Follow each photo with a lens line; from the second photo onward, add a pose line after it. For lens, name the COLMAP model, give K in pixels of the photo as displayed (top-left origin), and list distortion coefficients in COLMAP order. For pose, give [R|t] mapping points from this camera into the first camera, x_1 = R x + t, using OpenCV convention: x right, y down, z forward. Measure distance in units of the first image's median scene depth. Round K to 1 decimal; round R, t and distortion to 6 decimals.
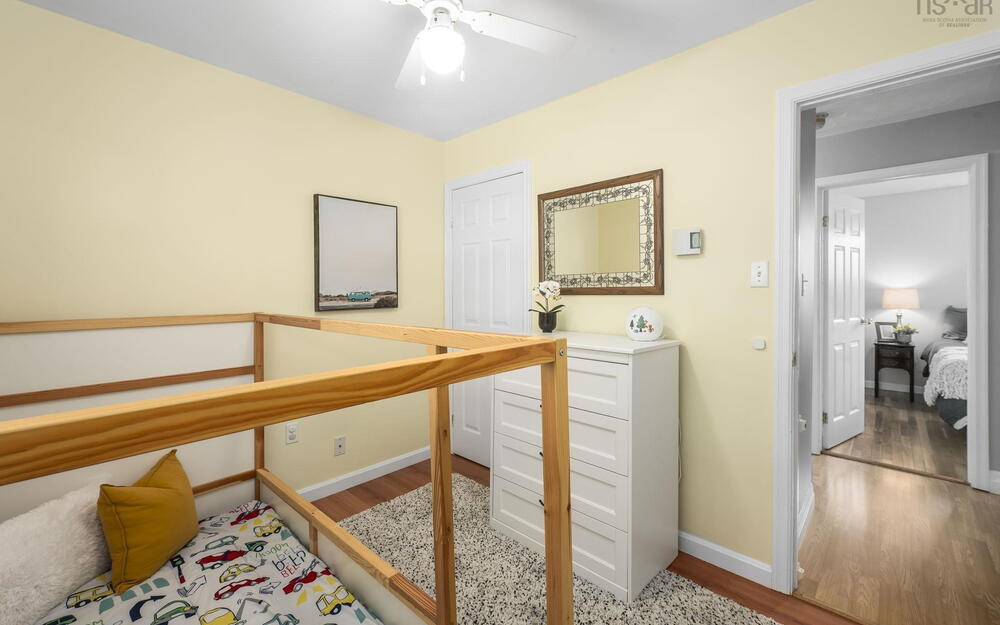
lens RADIAL K [[408.7, 0, 496.9], [0, 408.7, 290.6], [0, 0, 1]] dist [-0.000296, -0.000086]
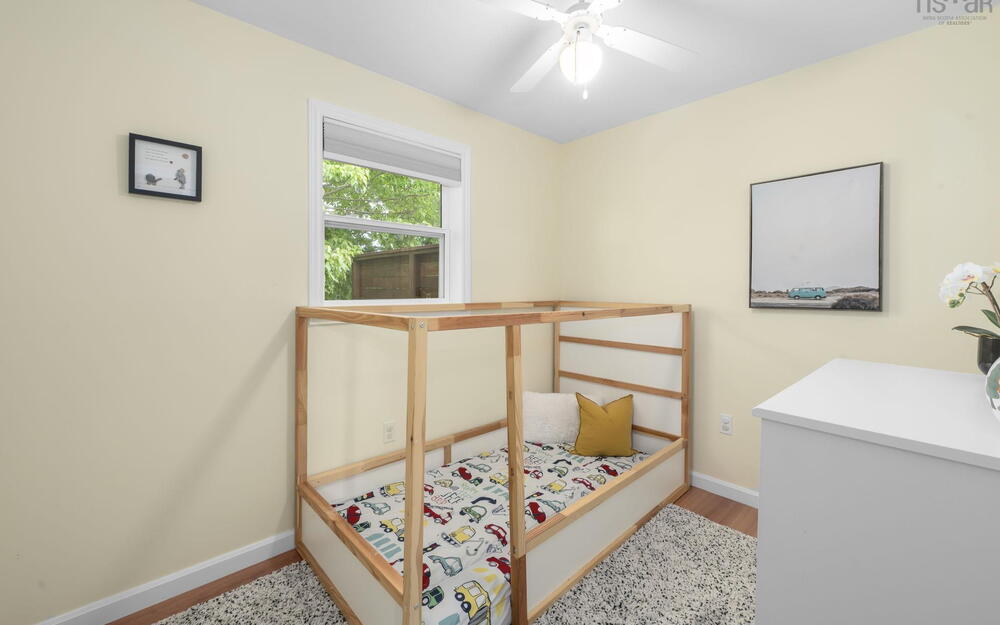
lens RADIAL K [[408.7, 0, 496.9], [0, 408.7, 290.6], [0, 0, 1]] dist [-0.000296, -0.000086]
pose [[-0.053882, 0.013424, -0.998457, 0.534946], [-0.004199, 0.999898, 0.013670, 0.000498], [0.998538, 0.004929, -0.053820, 0.466035]]
